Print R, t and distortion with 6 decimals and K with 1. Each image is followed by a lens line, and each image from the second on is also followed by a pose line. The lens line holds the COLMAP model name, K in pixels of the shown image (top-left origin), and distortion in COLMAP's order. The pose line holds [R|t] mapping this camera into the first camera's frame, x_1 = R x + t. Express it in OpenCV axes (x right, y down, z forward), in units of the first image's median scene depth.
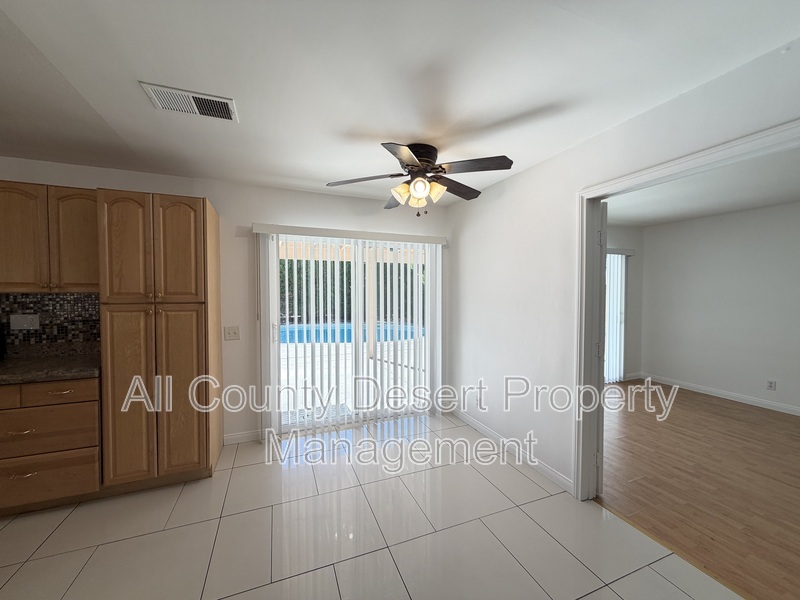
lens RADIAL K [[318.5, 0, 401.8], [0, 318.5, 299.5], [0, 0, 1]] dist [-0.002099, 0.000611]
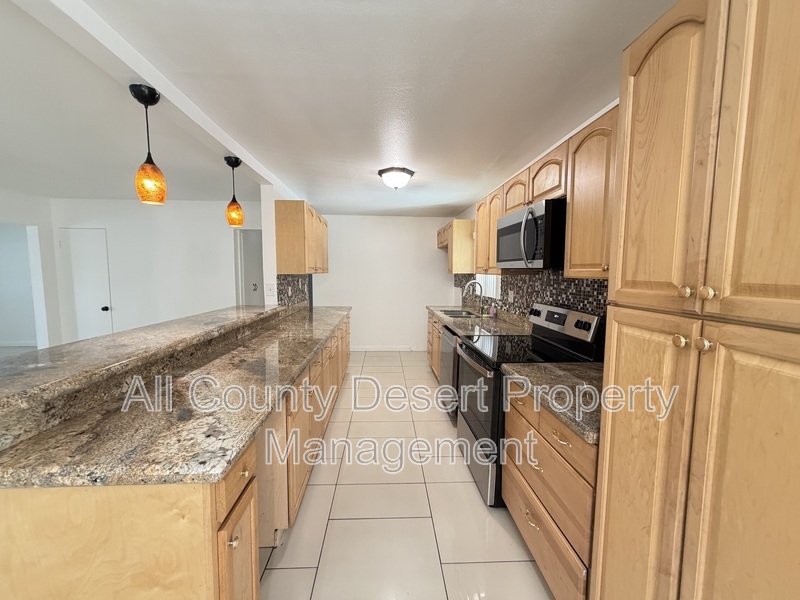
lens RADIAL K [[318.5, 0, 398.3], [0, 318.5, 300.2], [0, 0, 1]] dist [-0.002099, 0.000611]
pose [[-0.330311, 0.084551, -0.940078, -0.368539], [-0.028179, 0.994652, 0.099361, -0.028520], [0.943451, 0.059311, -0.326162, 0.810934]]
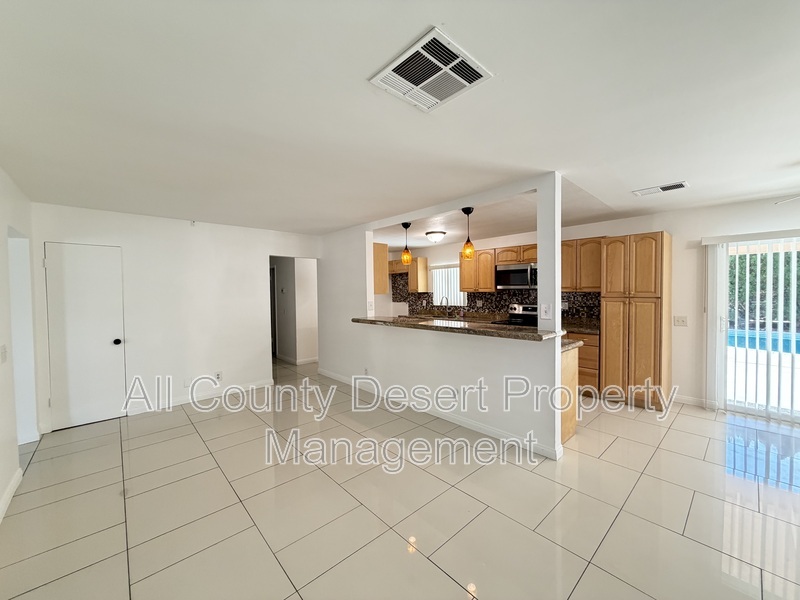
lens RADIAL K [[318.5, 0, 393.5], [0, 318.5, 300.5], [0, 0, 1]] dist [-0.002099, 0.000611]
pose [[0.343476, 0.023958, -0.938856, 0.422969], [-0.012632, 0.999702, 0.020890, 0.008092], [0.939076, 0.004685, 0.343677, -0.819371]]
